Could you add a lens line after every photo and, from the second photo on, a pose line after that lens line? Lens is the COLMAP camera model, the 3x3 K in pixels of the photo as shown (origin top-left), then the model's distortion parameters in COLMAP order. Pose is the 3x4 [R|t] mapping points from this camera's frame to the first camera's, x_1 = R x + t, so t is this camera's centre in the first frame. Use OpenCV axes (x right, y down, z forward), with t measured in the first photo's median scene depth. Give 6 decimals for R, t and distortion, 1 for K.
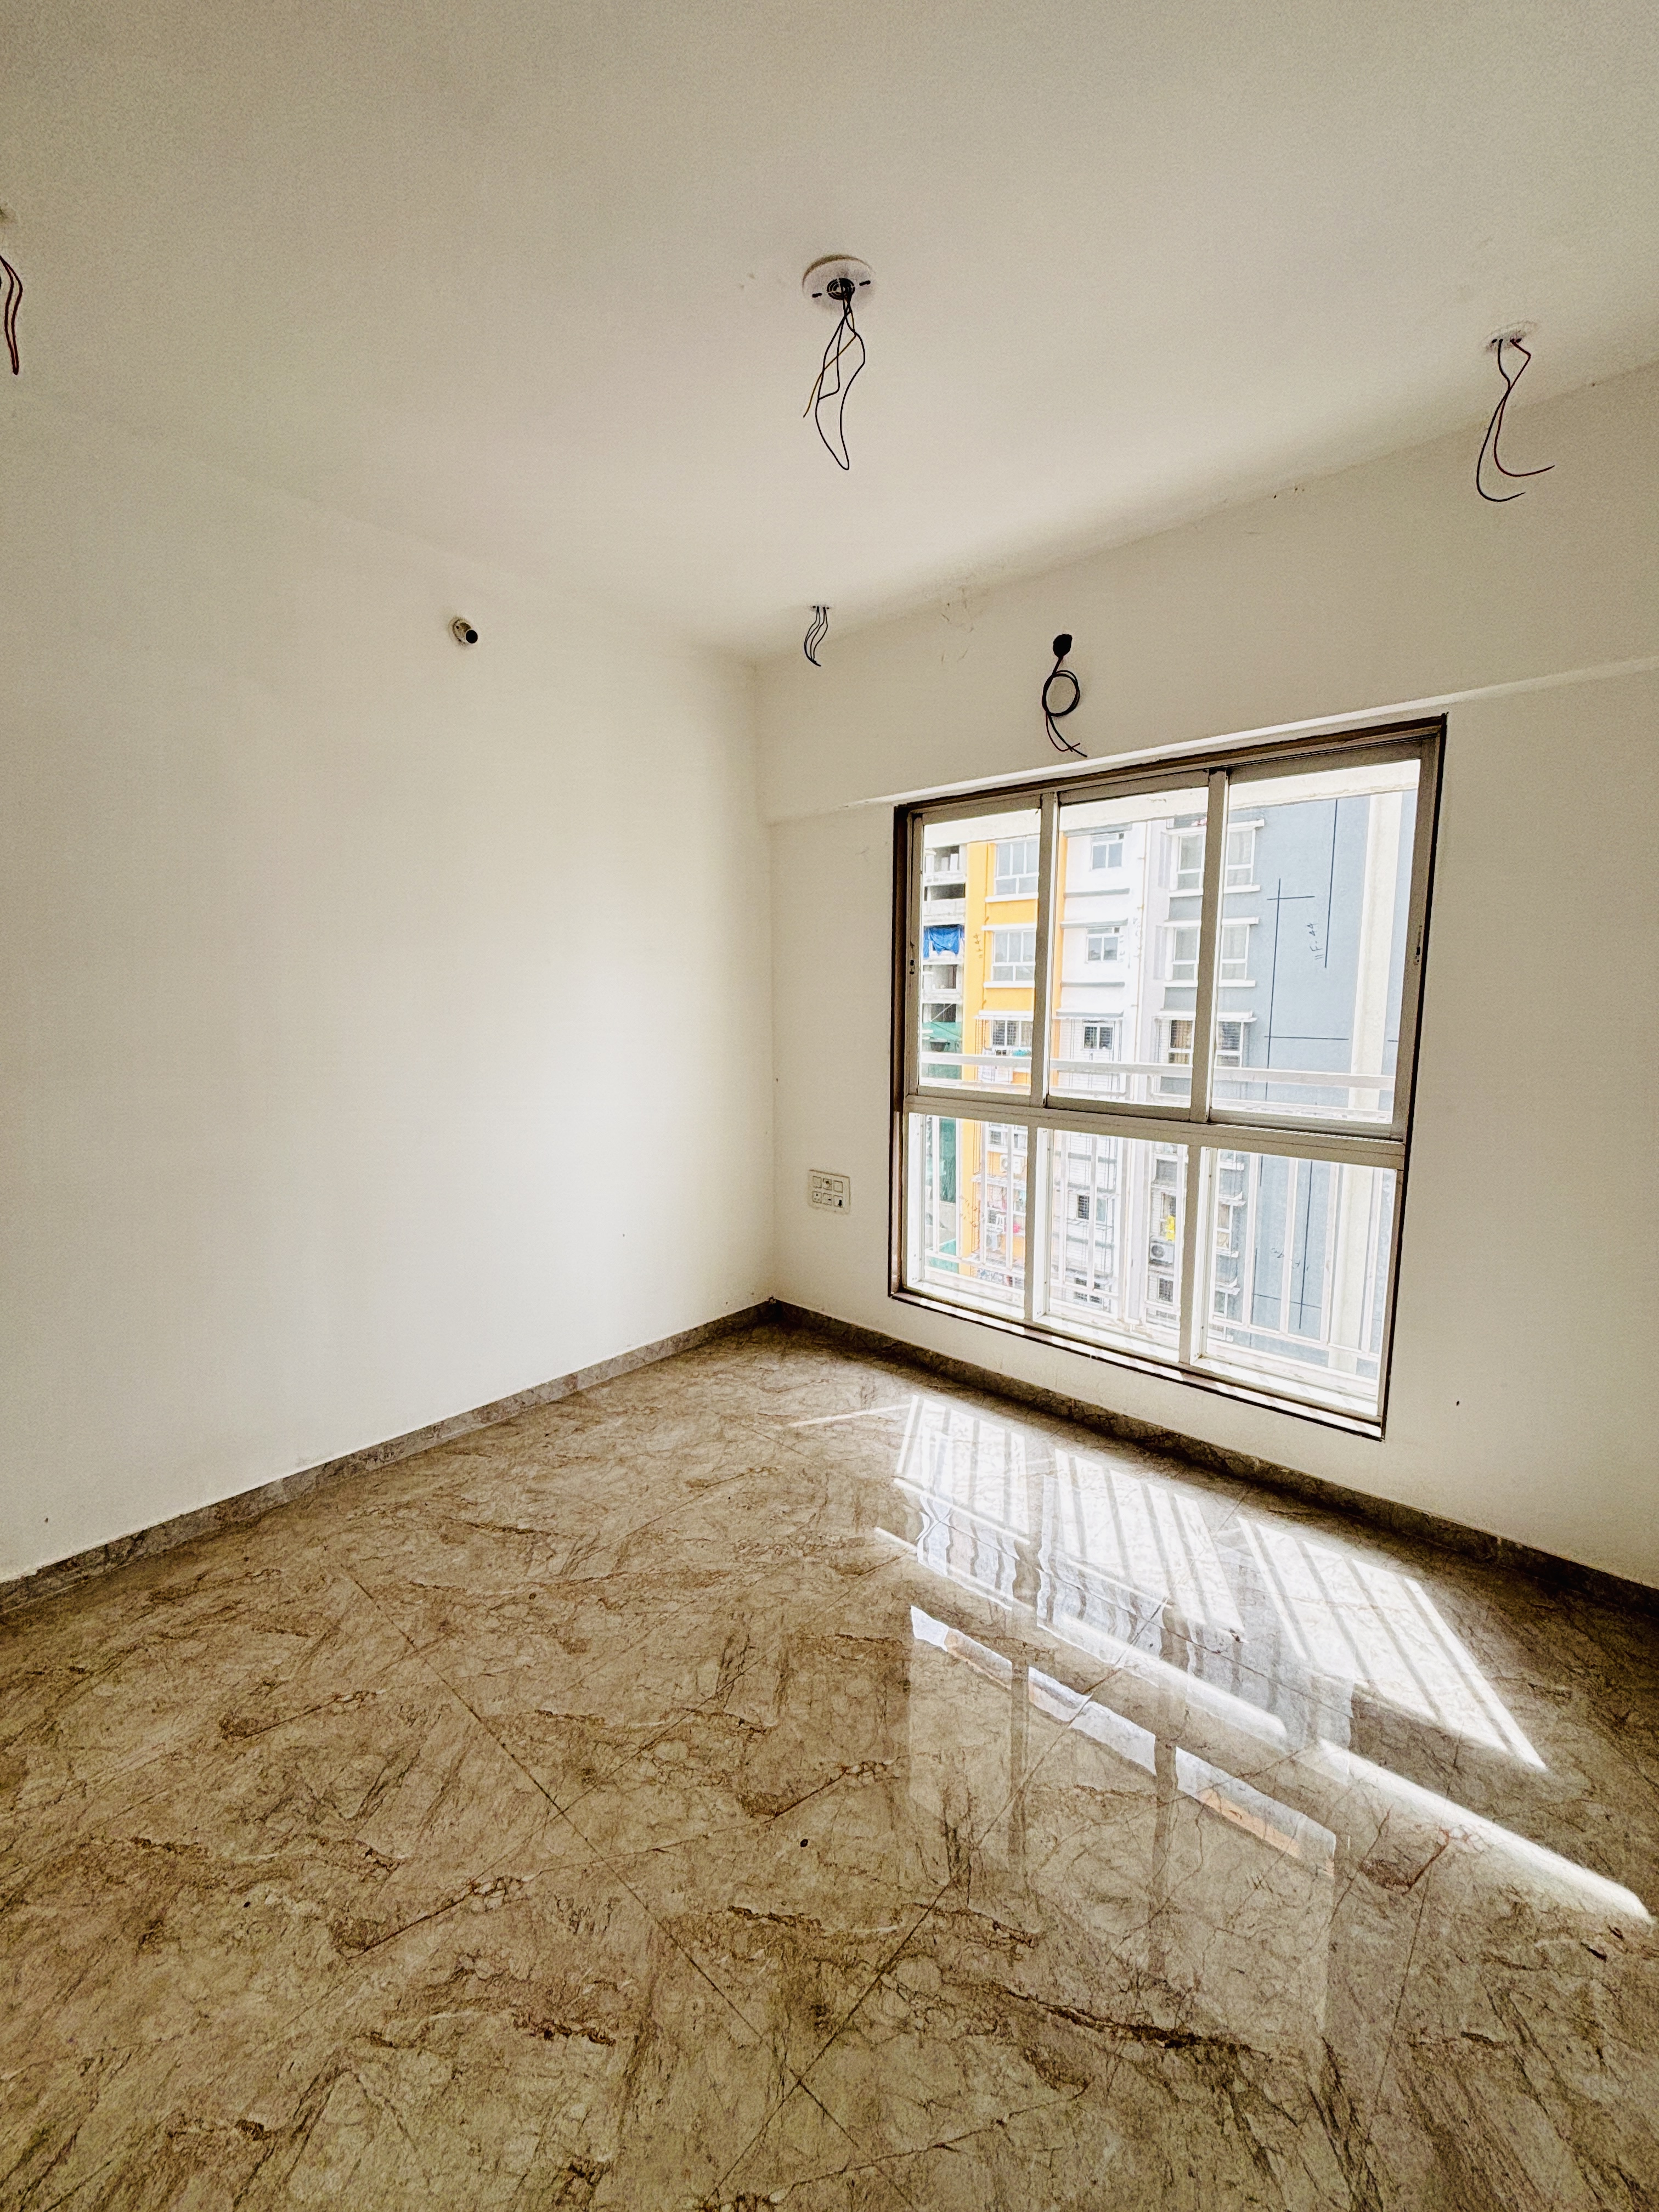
lens RADIAL K [[883.3, 0, 829.5], [0, 883.3, 1106.0], [0, 0, 1]] dist [0.006286, -0.000984]
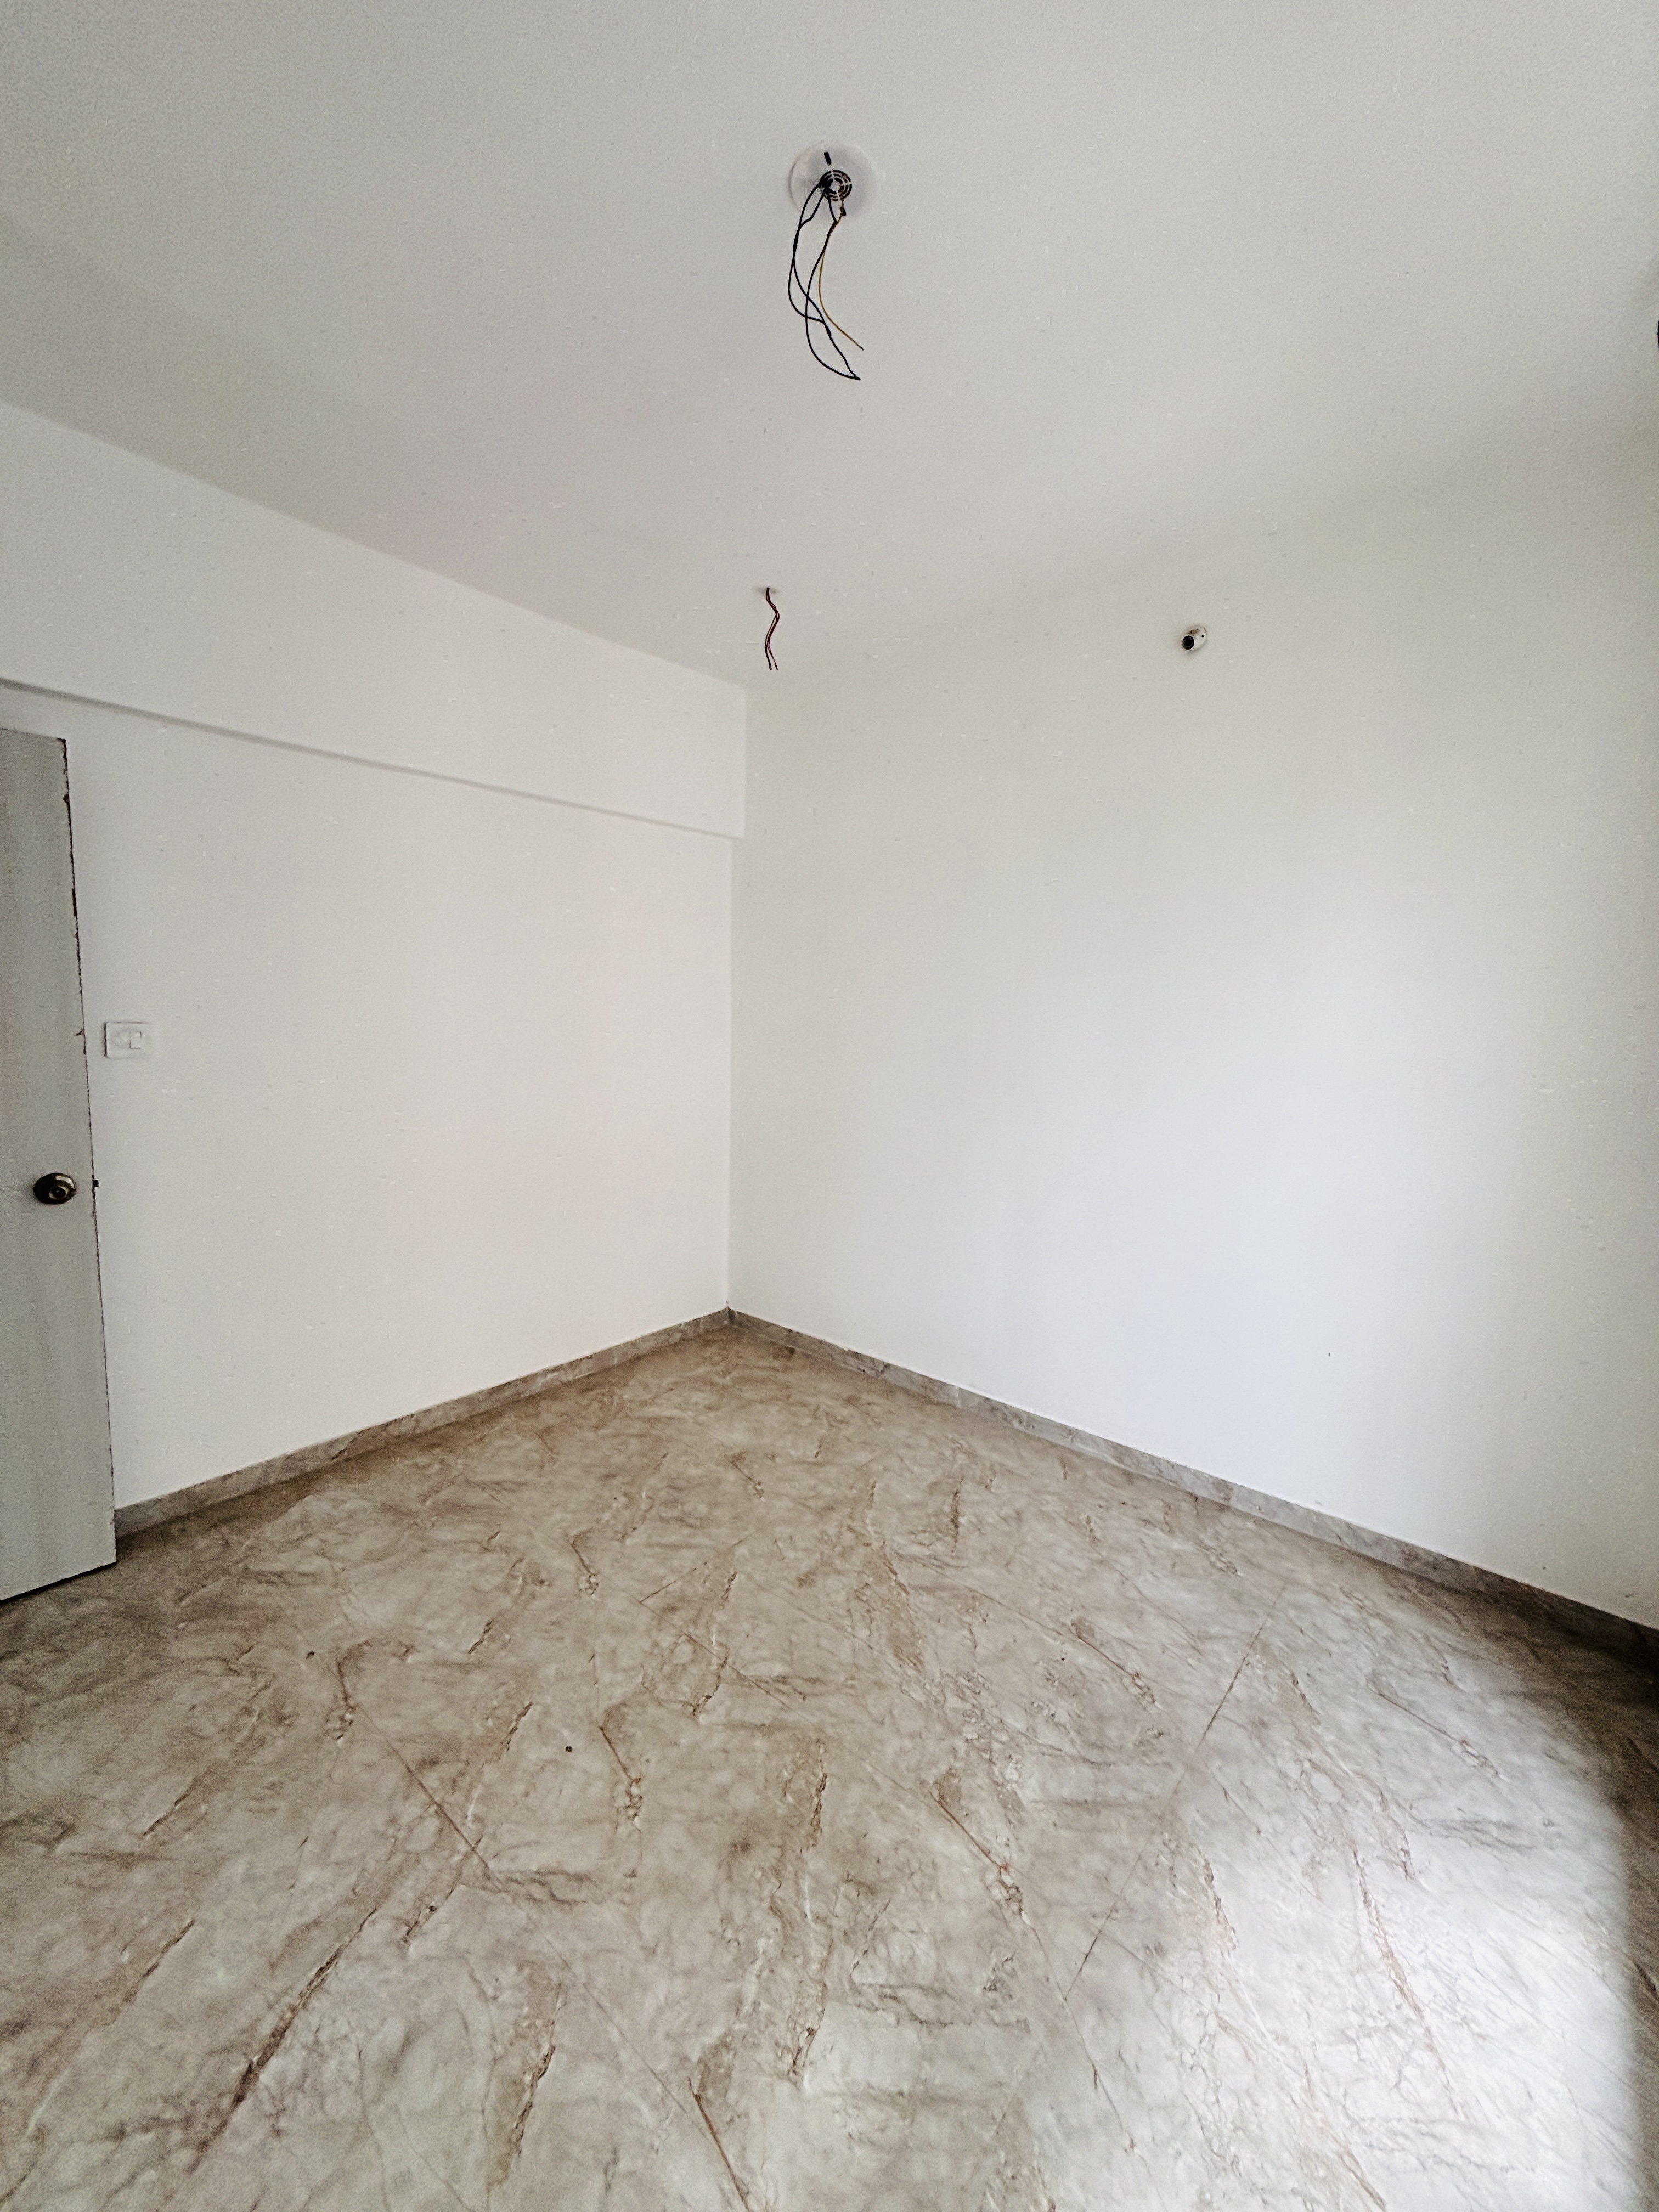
lens RADIAL K [[879.4, 0, 823.3], [0, 879.4, 1091.4], [0, 0, 1]] dist [0.019619, -0.003983]
pose [[0.028609, 0.096190, -0.994952, 0.798979], [-0.155153, 0.983723, 0.090644, -0.118210], [0.987476, 0.151776, 0.043068, 0.884347]]
